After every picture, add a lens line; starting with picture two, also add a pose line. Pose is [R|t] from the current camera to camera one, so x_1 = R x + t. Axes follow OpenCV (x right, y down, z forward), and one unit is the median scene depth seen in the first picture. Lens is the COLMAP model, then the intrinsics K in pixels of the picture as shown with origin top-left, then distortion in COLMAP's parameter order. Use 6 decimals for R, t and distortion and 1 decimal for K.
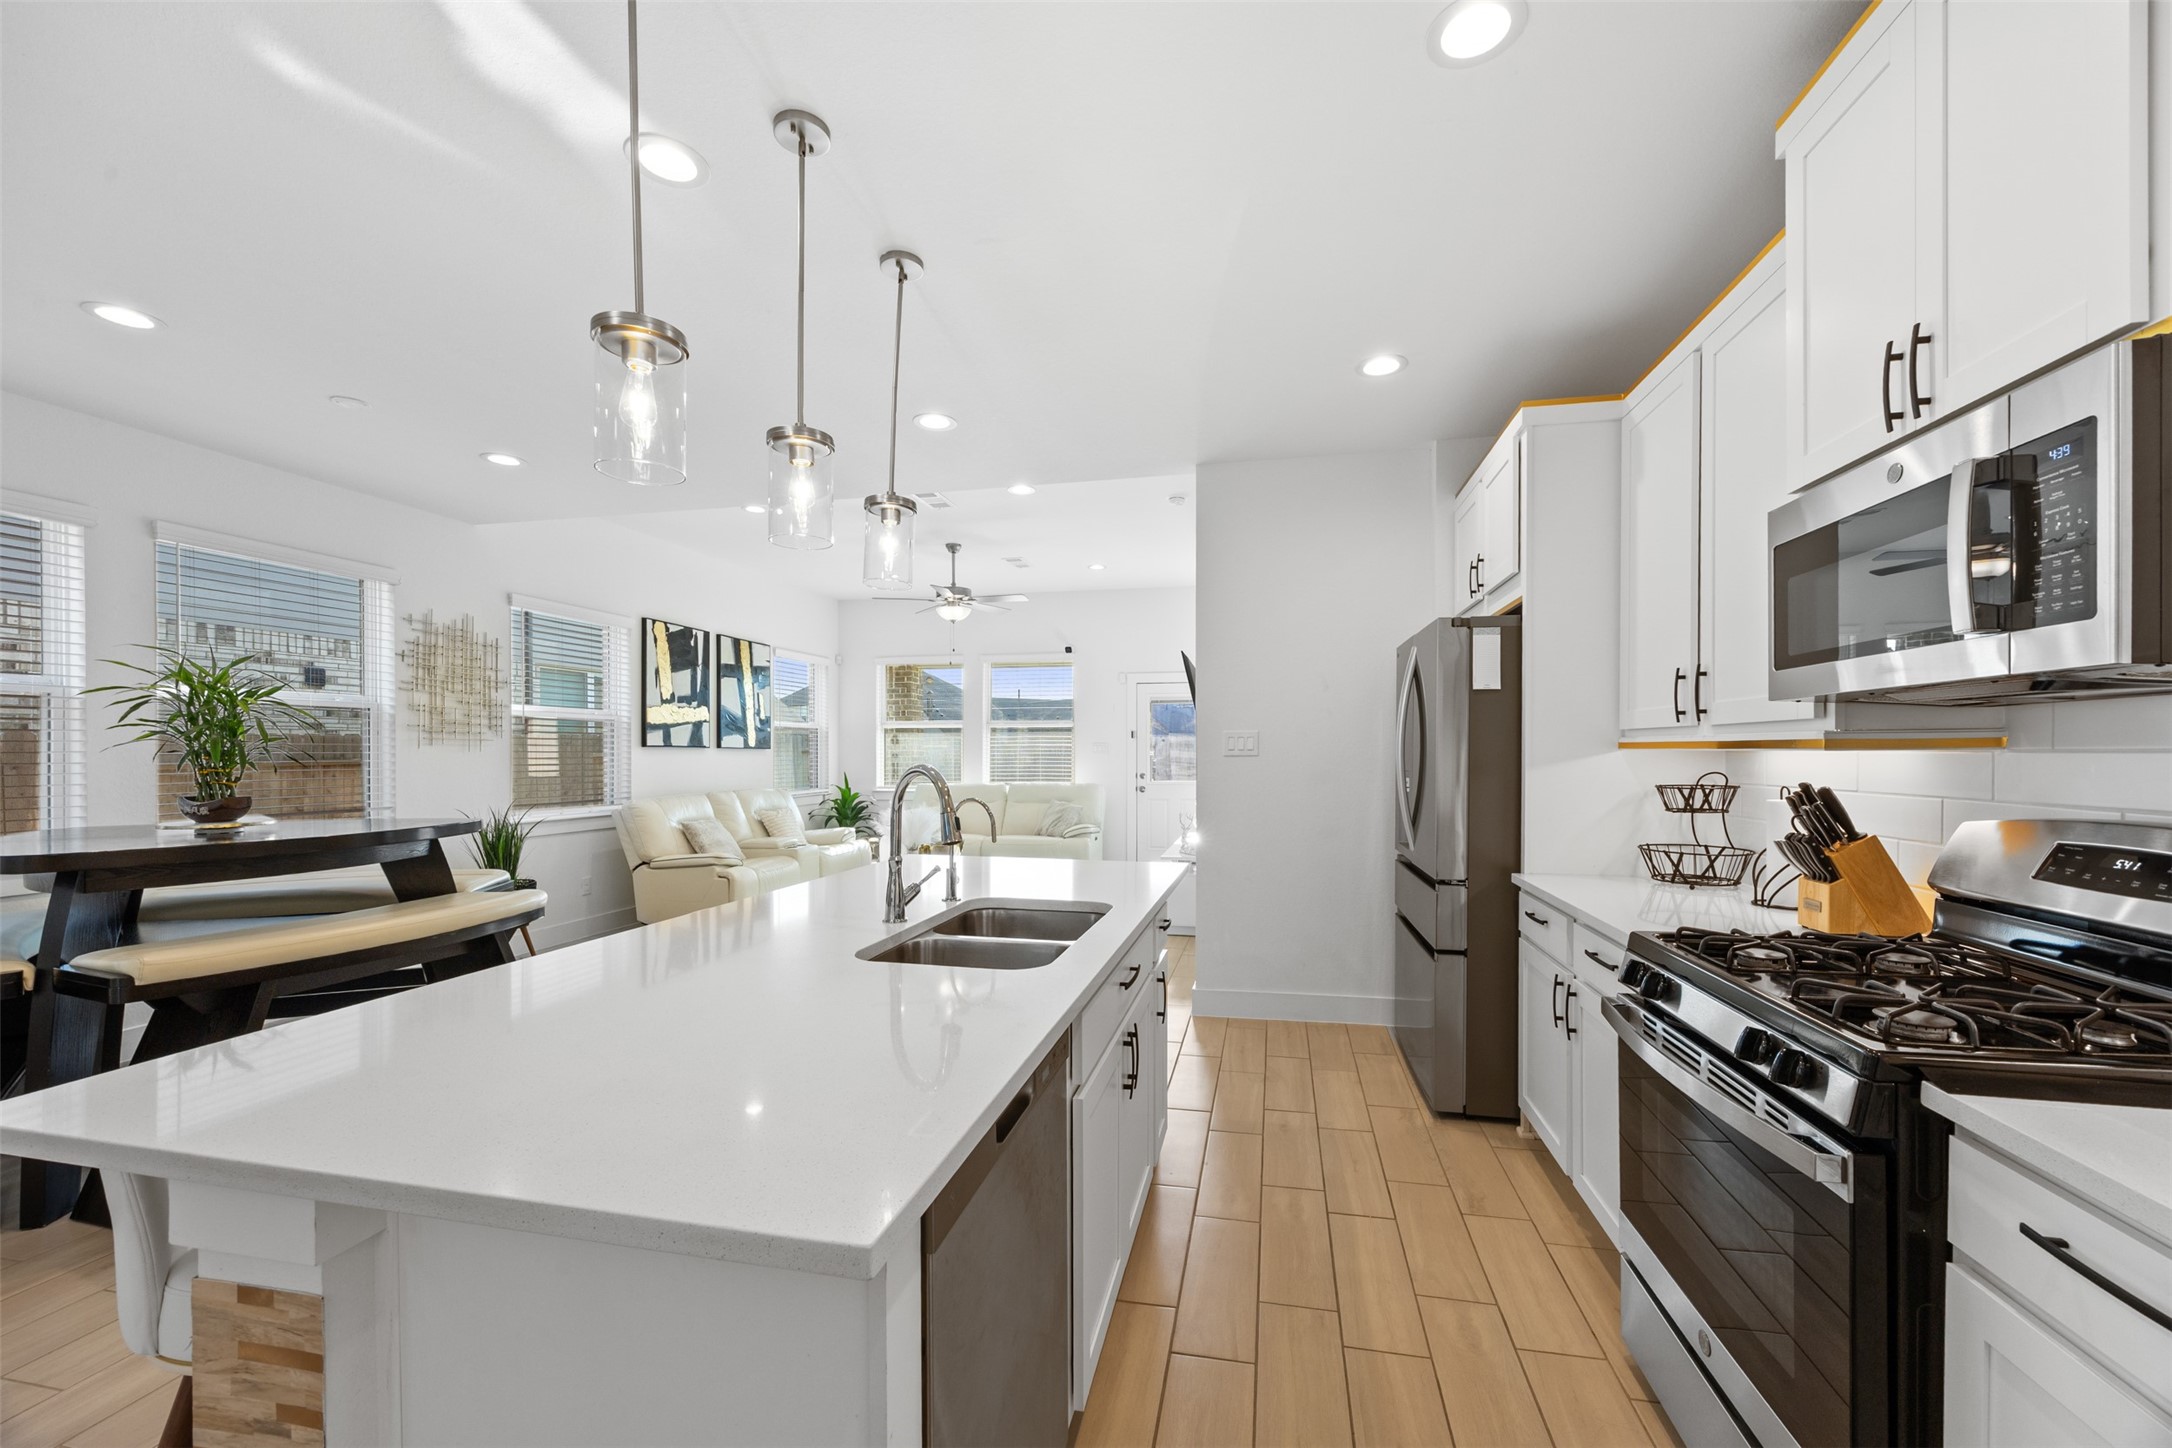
lens RADIAL K [[834.3, 0, 1090.3], [0, 834.3, 754.6], [0, 0, 1]] dist [0.003919, -0.000801]
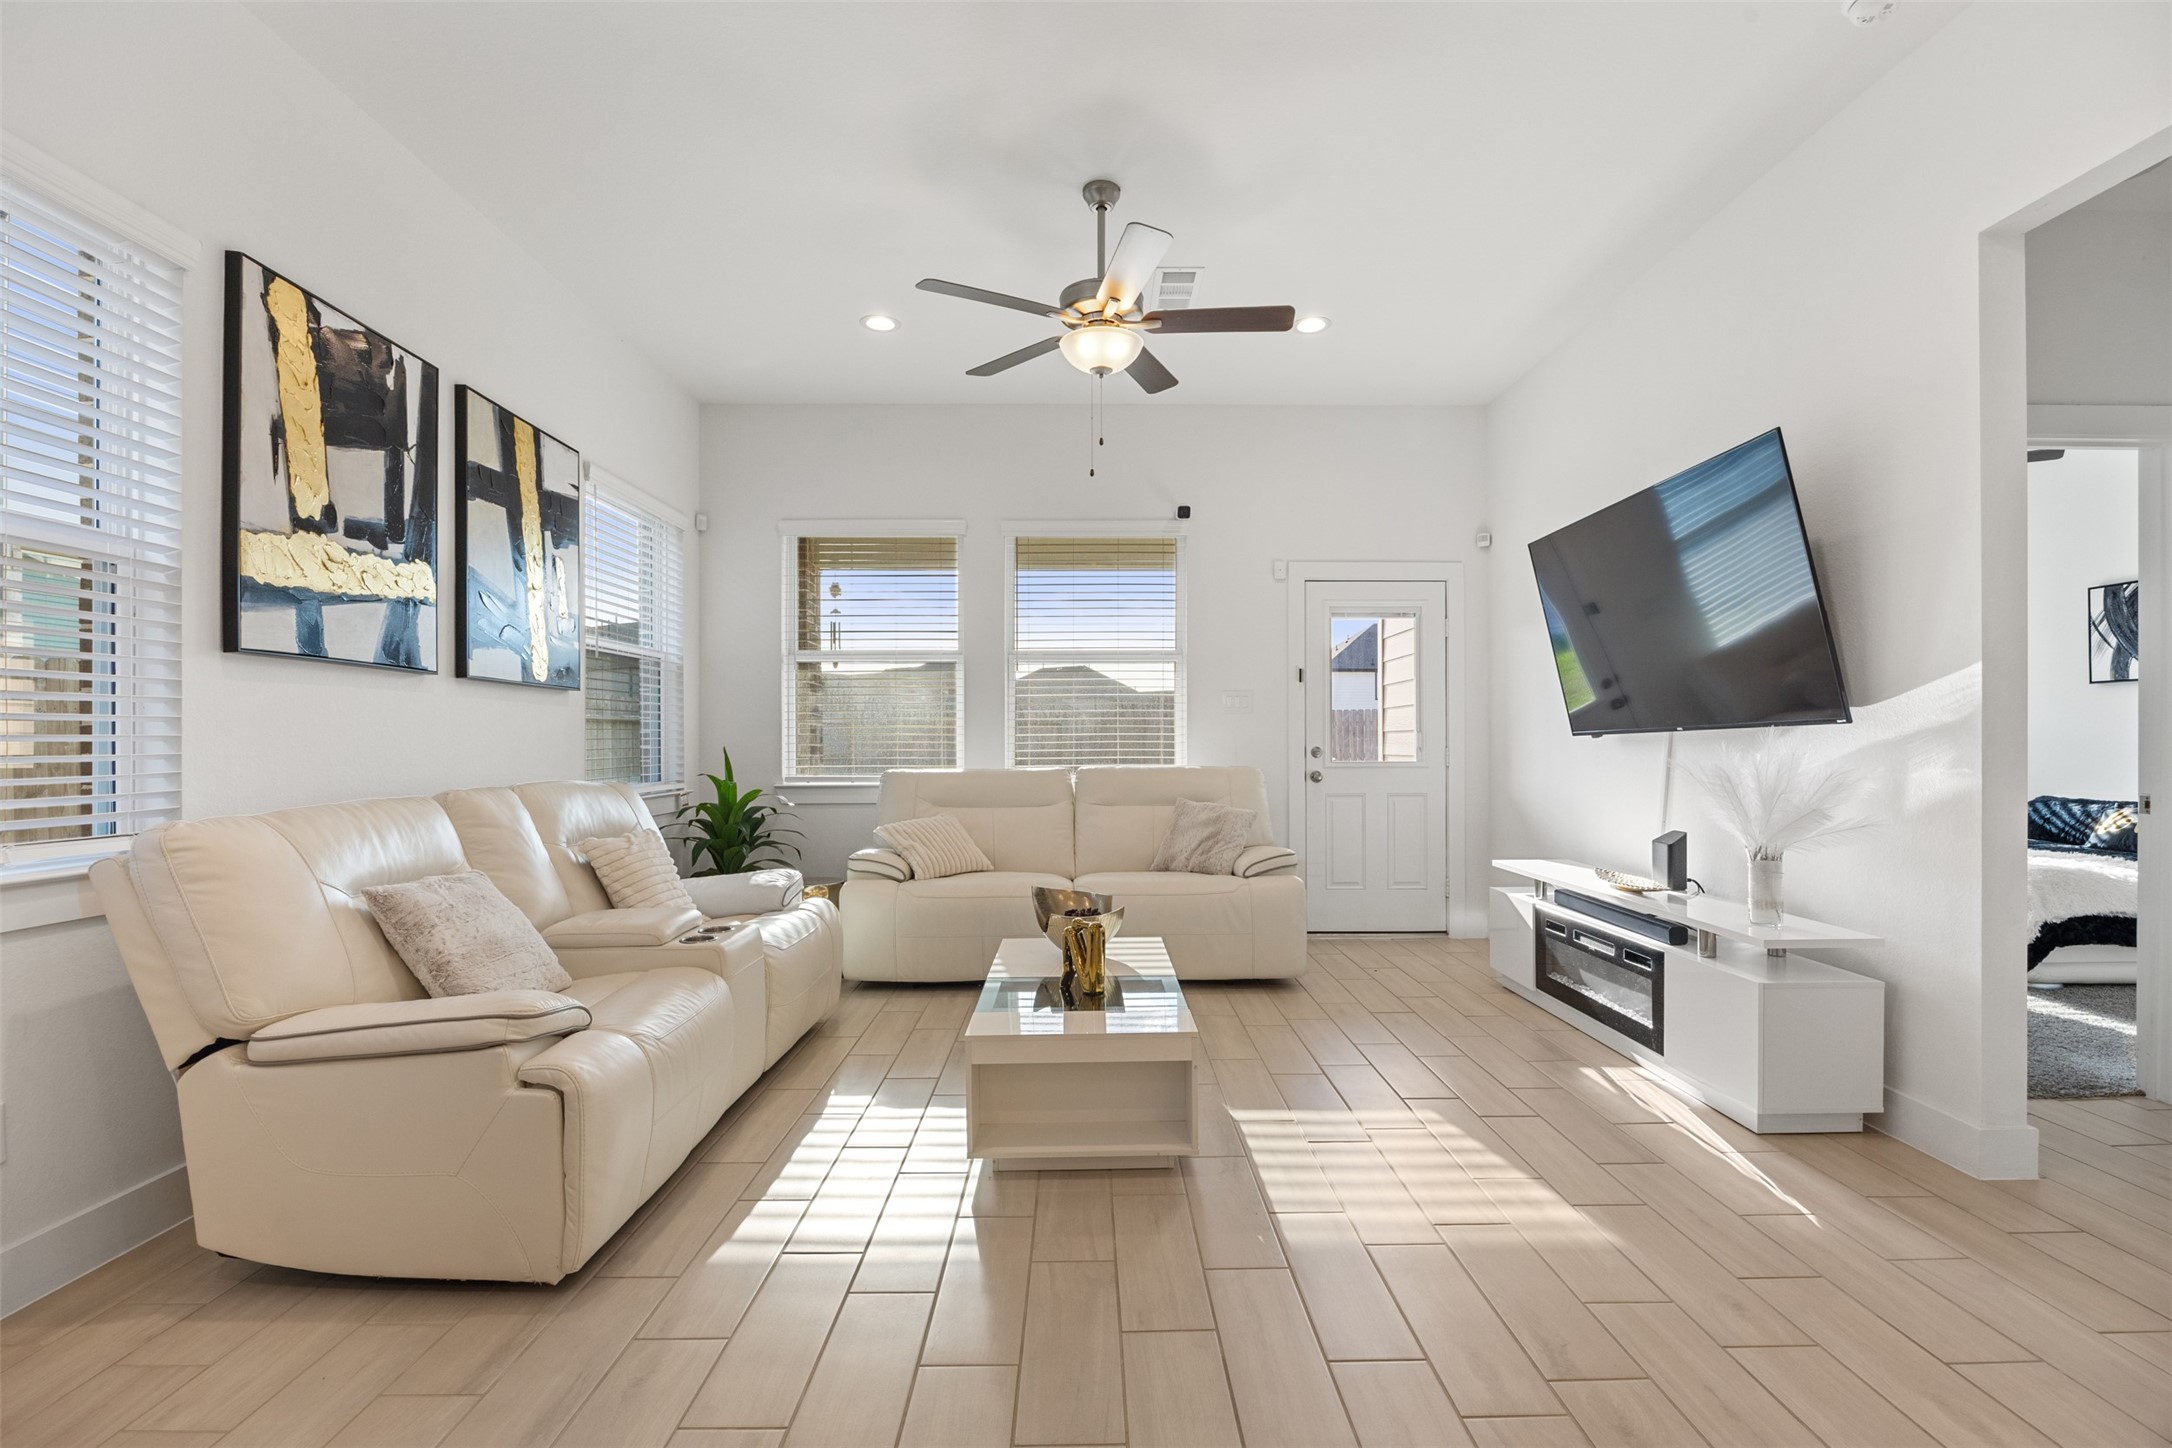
lens RADIAL K [[960.0, 0, 1086.1], [0, 960.0, 737.8], [0, 0, 1]] dist [-0.010621, 0.000807]
pose [[0.975772, -0.001558, 0.218782, -0.272715], [0.003277, 0.999967, -0.007493, 0.025718], [-0.218763, 0.008028, 0.975745, 0.531046]]
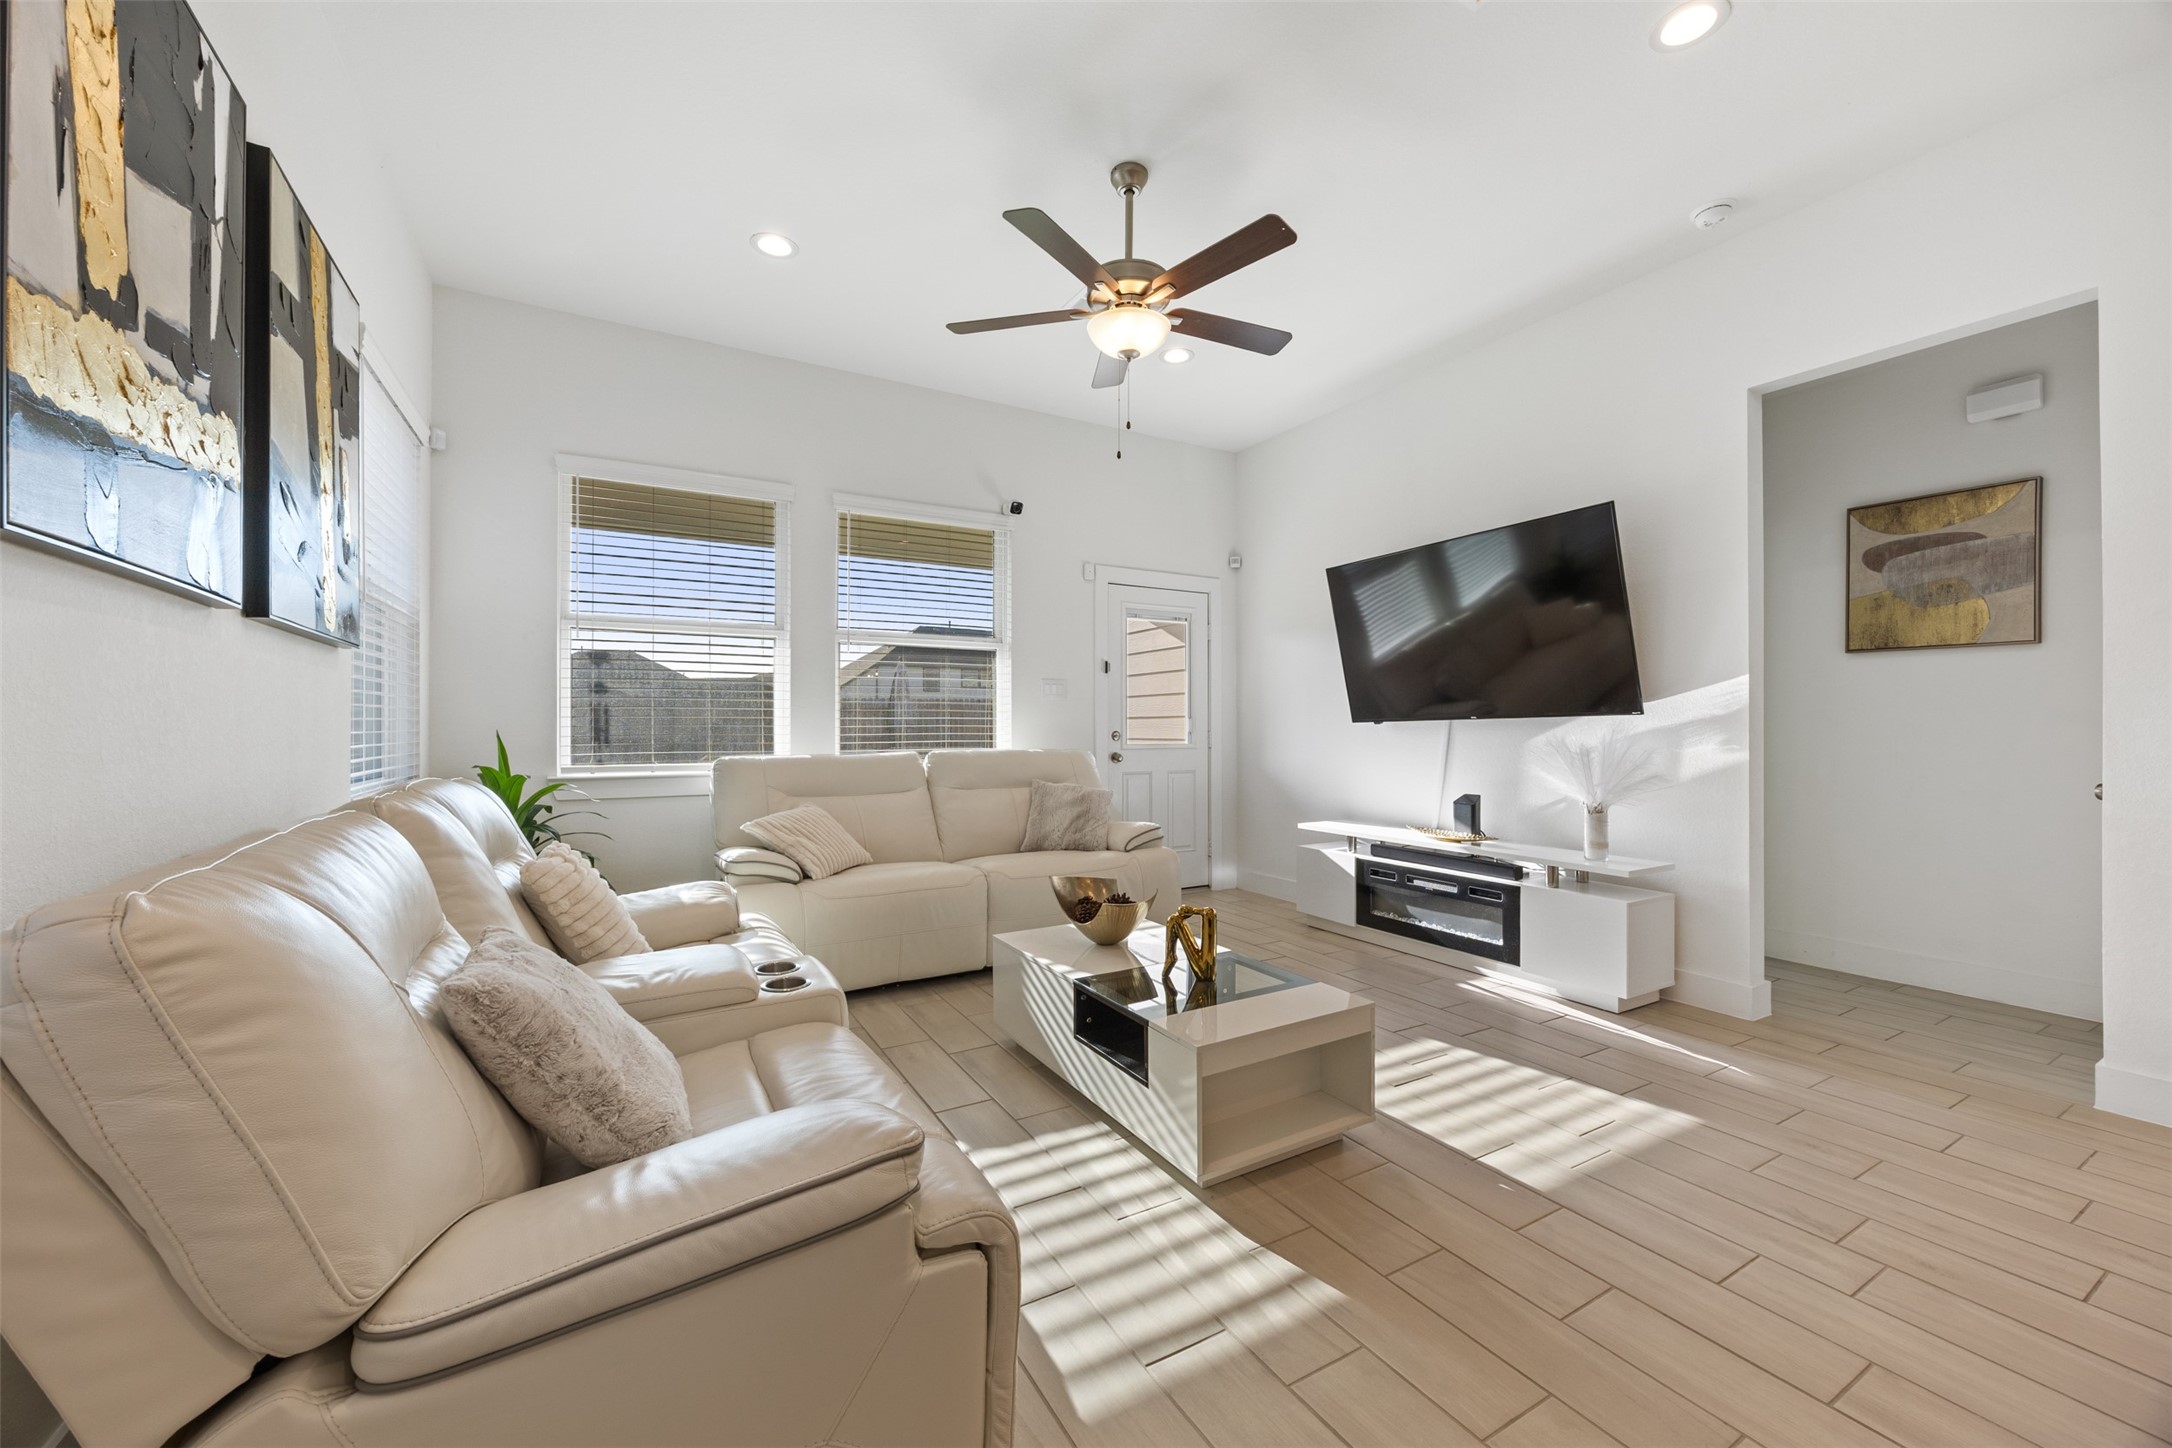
lens RADIAL K [[834.3, 0, 1083.3], [0, 834.3, 719.6], [0, 0, 1]] dist [0.003919, -0.000801]
pose [[0.745167, 0.006651, 0.666844, -0.451279], [0.001282, 0.999934, -0.011406, 0.025928], [-0.666876, 0.009354, 0.745110, 0.698871]]
